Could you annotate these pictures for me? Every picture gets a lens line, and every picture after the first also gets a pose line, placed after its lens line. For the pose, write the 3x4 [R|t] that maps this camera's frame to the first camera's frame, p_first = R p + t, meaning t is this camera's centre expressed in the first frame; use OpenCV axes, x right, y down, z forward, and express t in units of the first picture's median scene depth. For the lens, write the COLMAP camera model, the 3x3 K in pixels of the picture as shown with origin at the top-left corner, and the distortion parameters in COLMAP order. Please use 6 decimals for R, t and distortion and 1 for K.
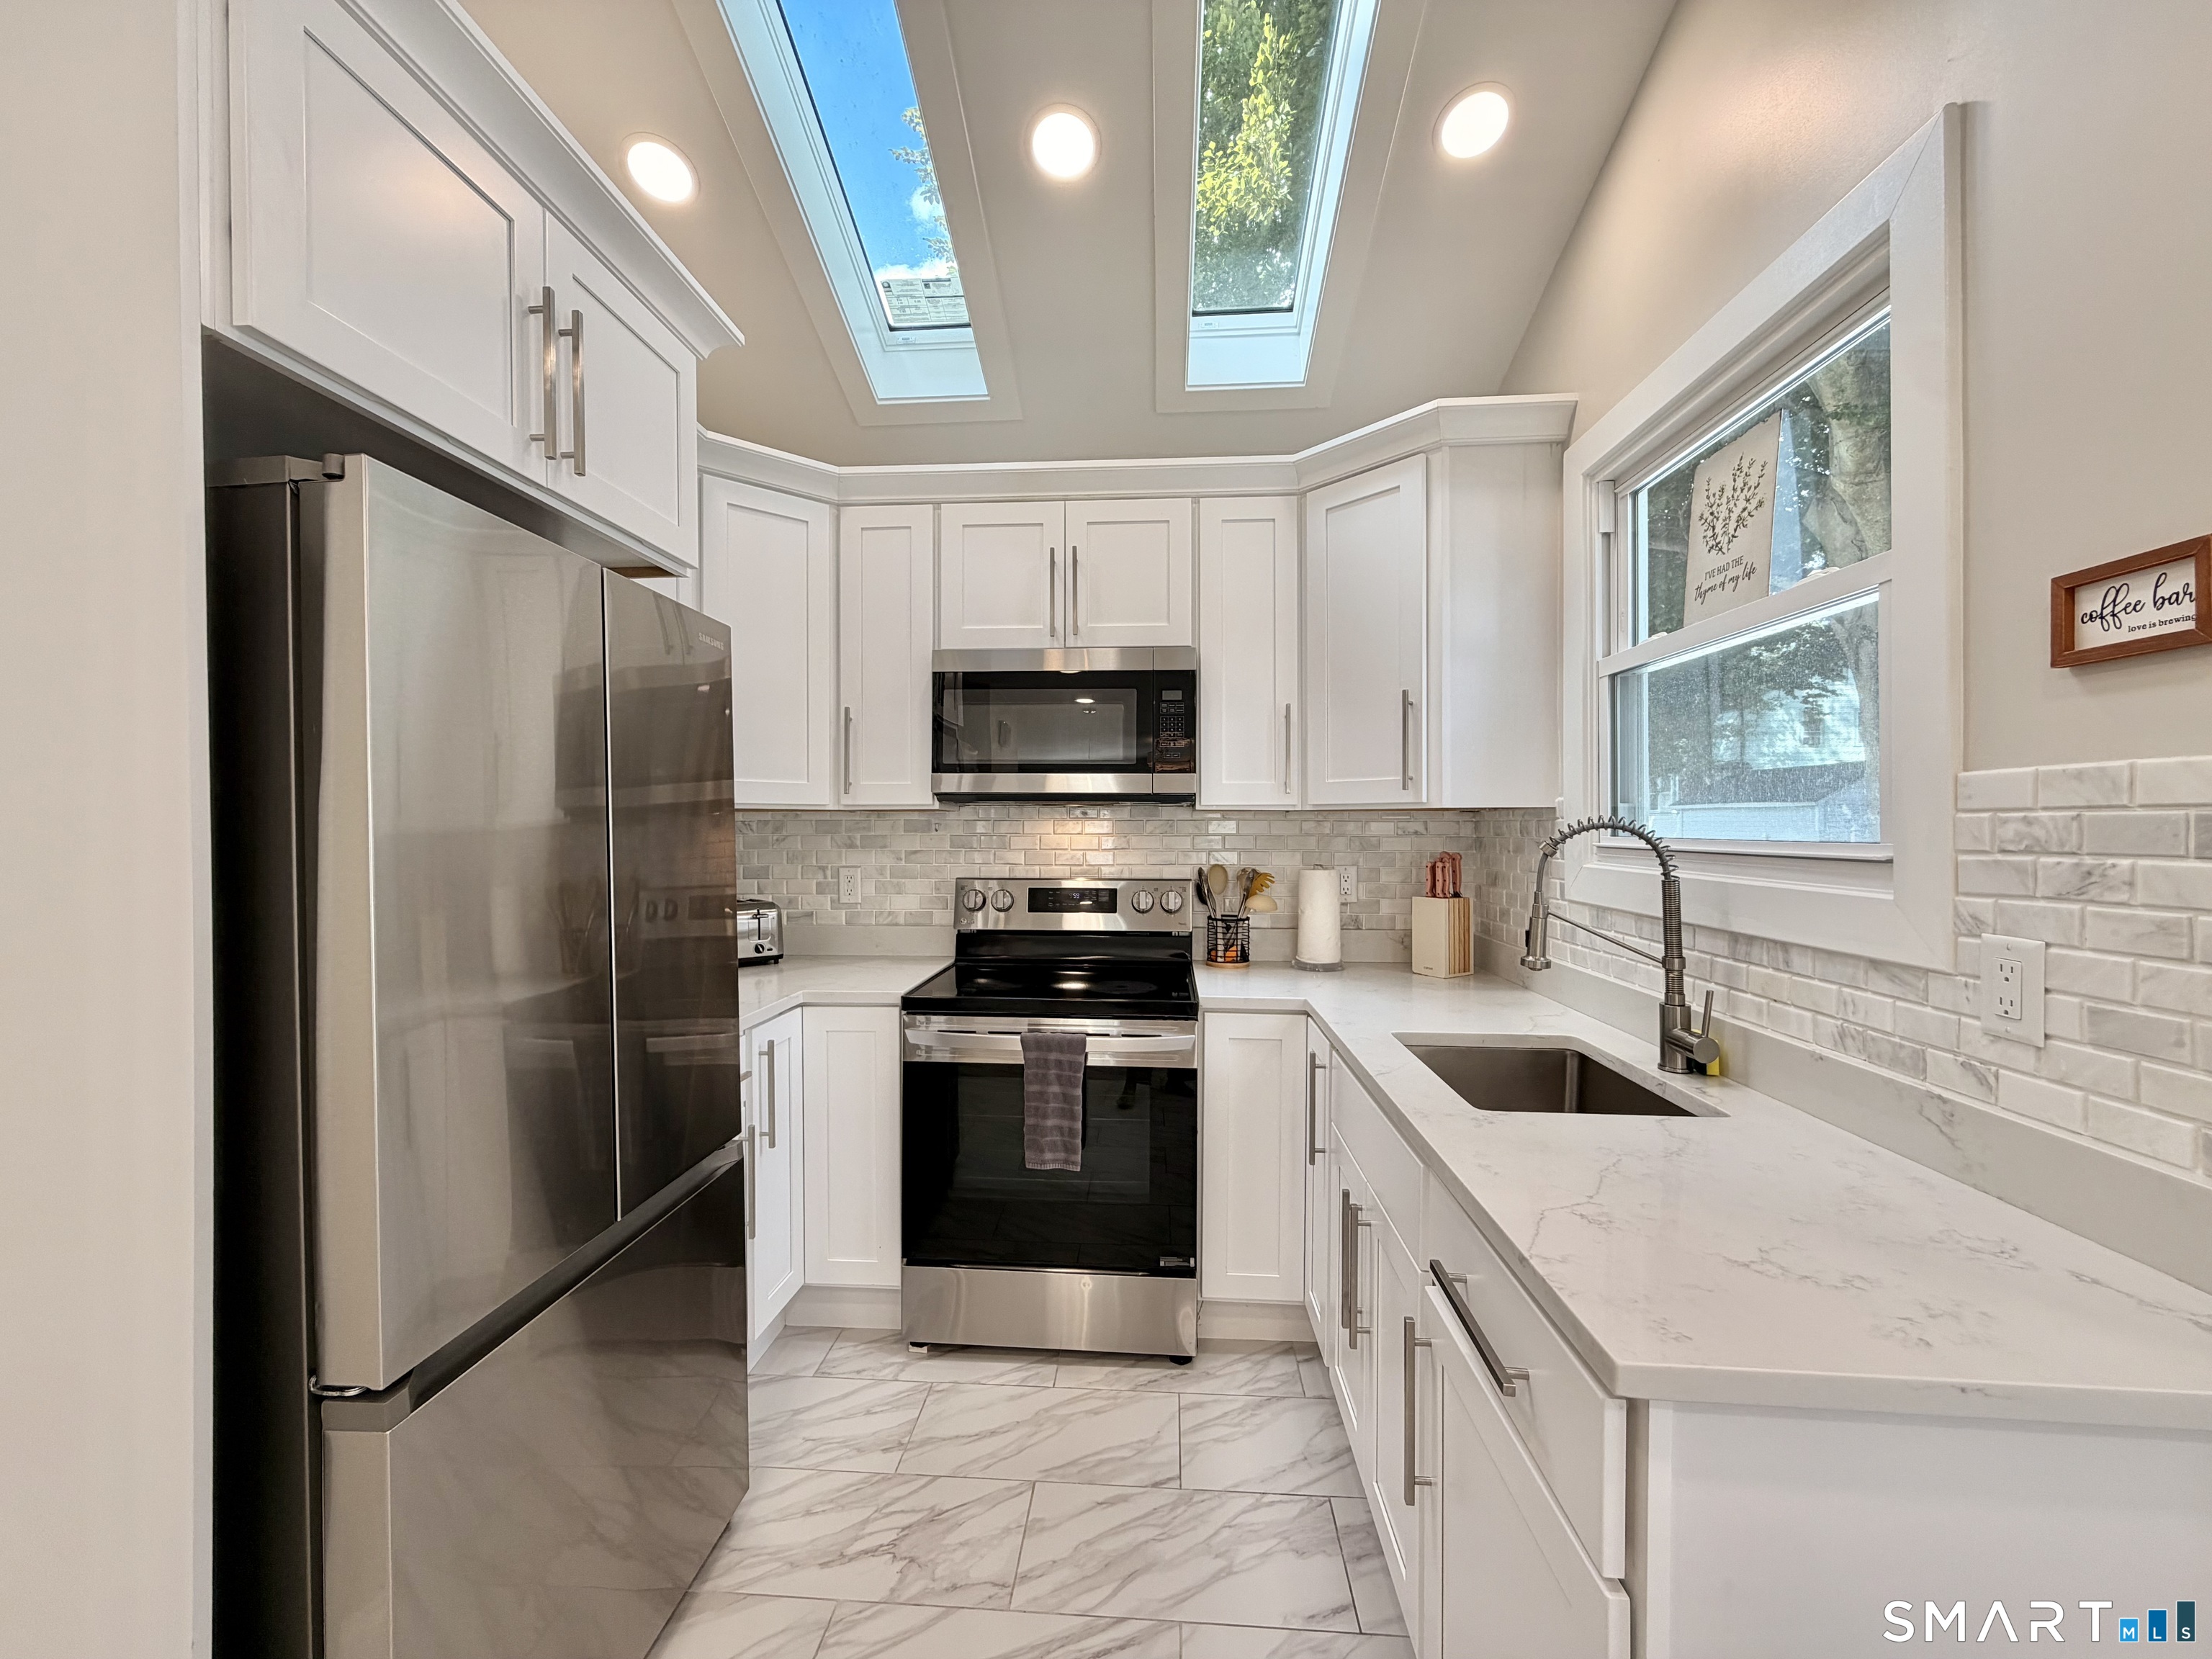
lens RADIAL K [[876.4, 0, 1106.0], [0, 876.4, 829.5], [0, 0, 1]] dist [0.000474, 0.000025]
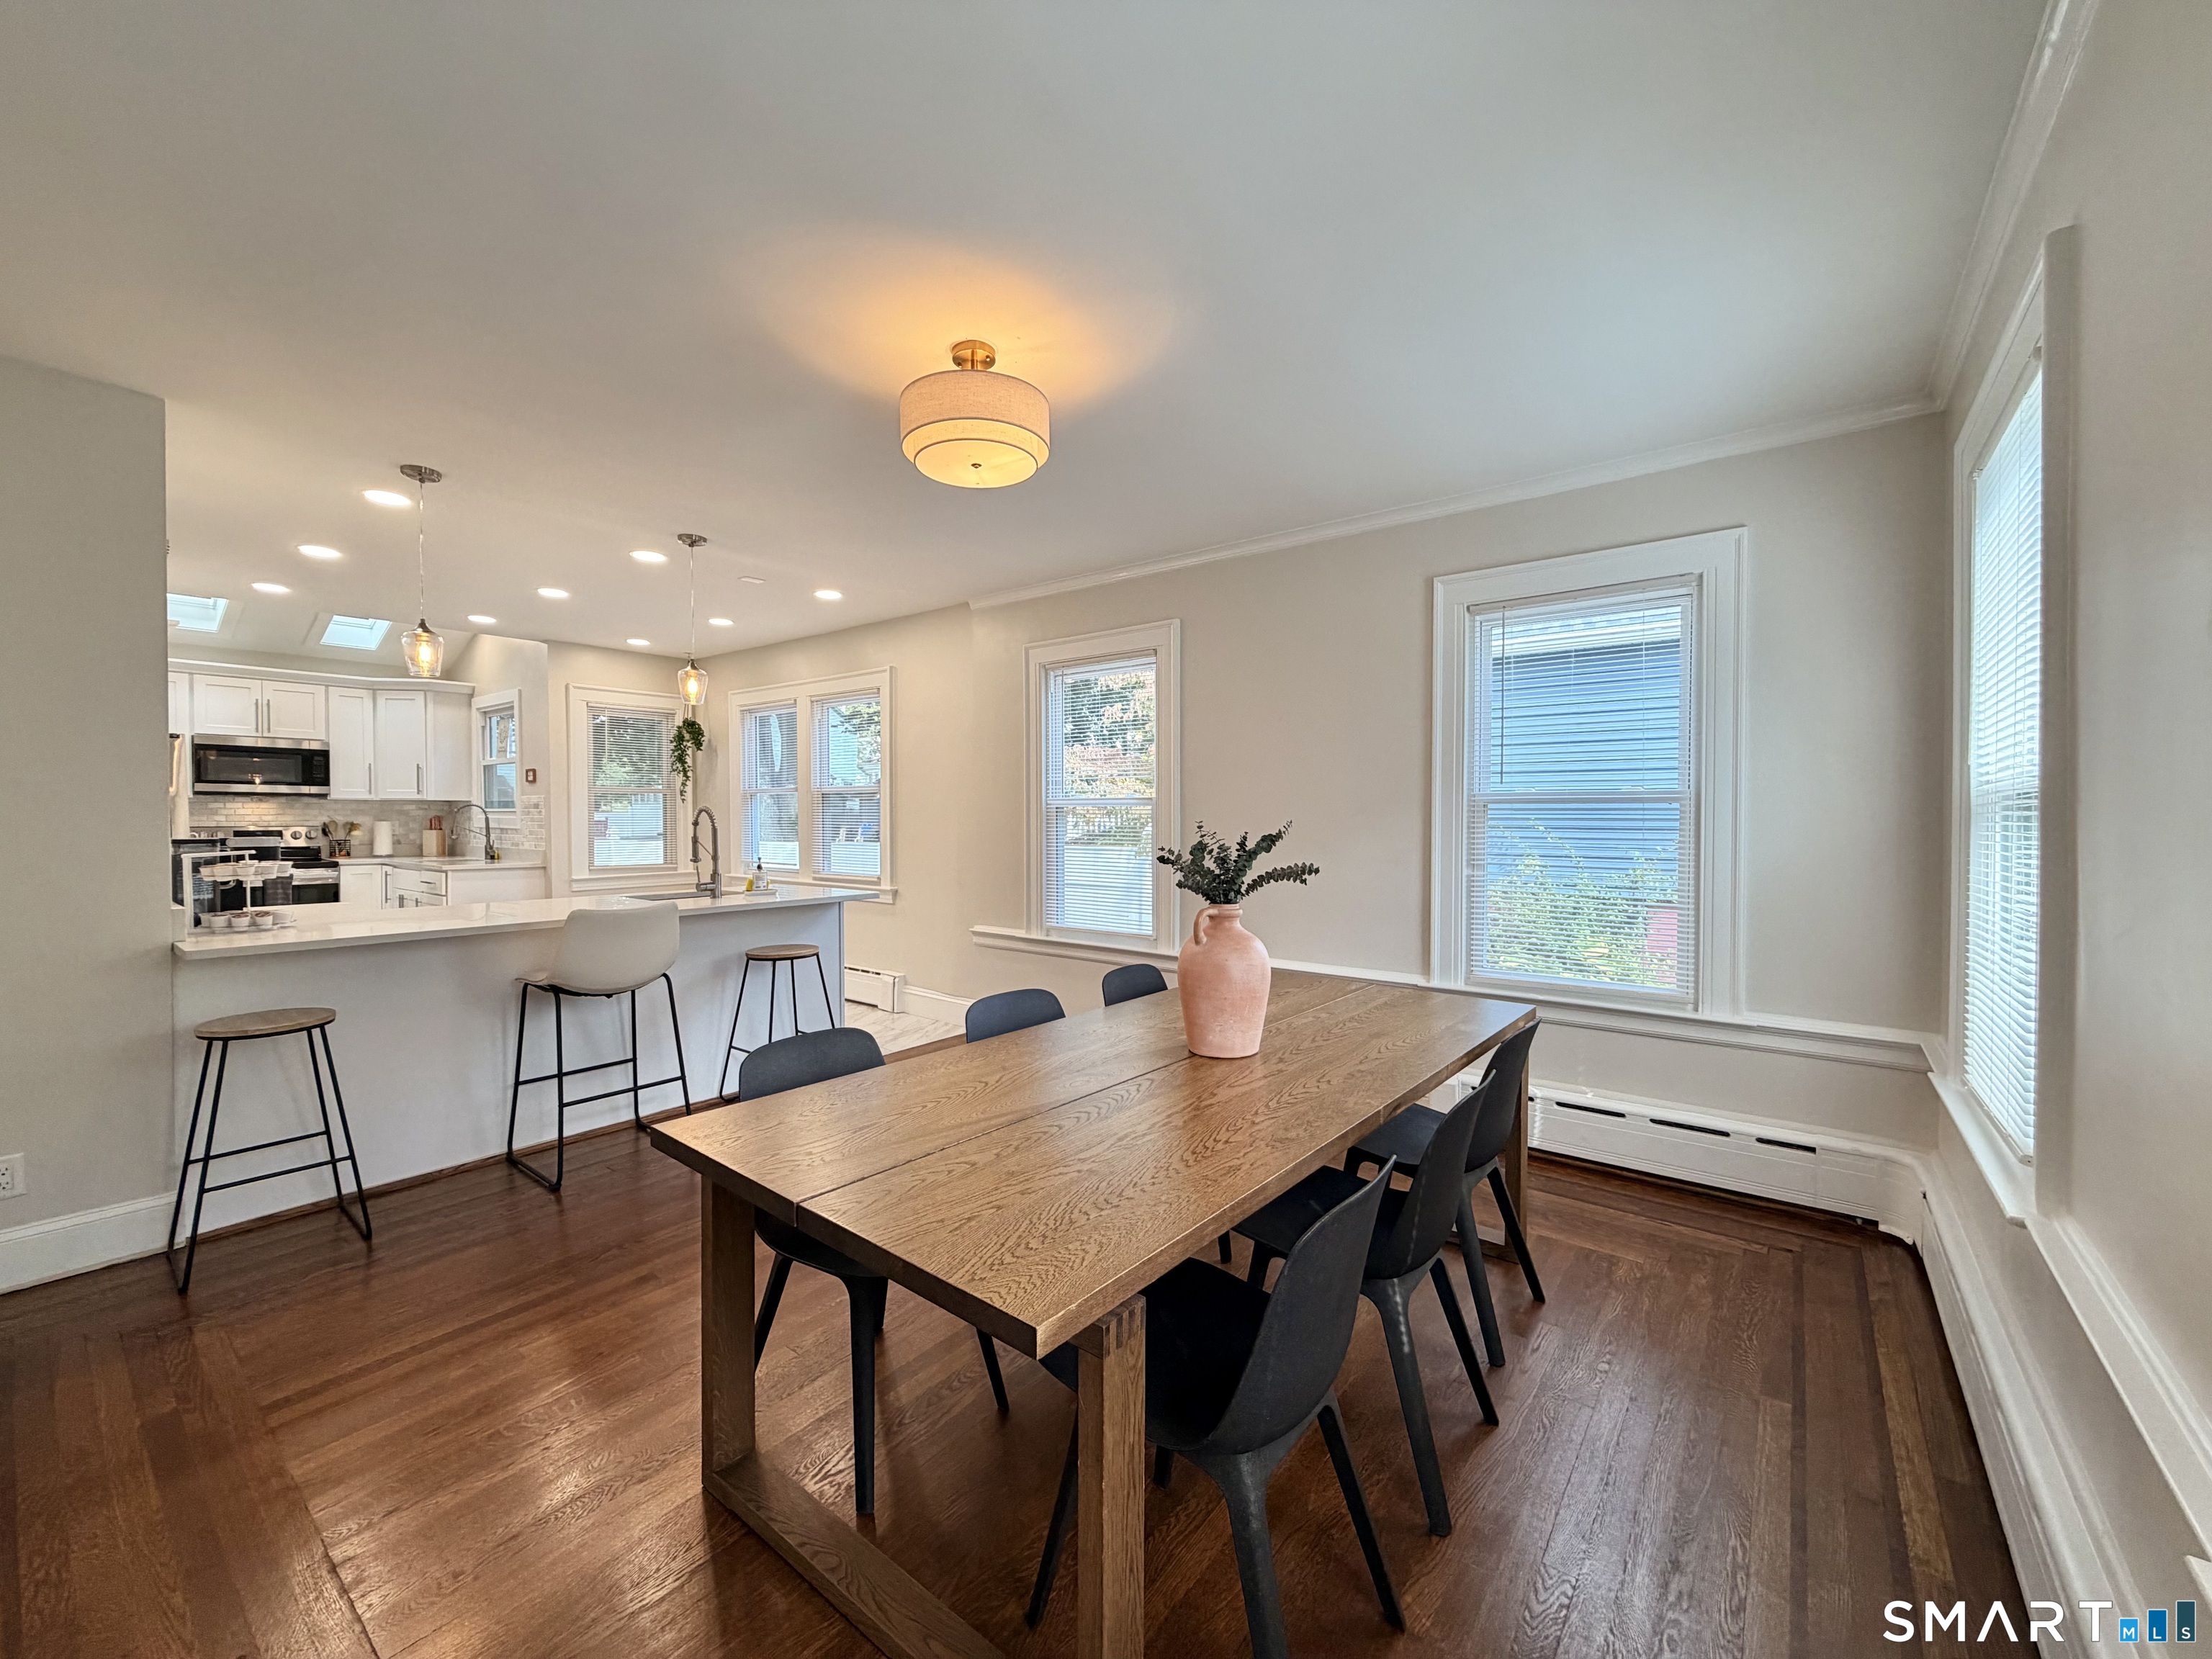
lens RADIAL K [[874.5, 0, 1106.0], [0, 874.5, 829.5], [0, 0, 1]] dist [-0.000850, -0.000064]
pose [[0.568561, -0.009628, 0.822585, -0.748971], [0.002950, 0.999949, 0.009665, 0.050523], [-0.822636, -0.003068, 0.568560, -2.517413]]
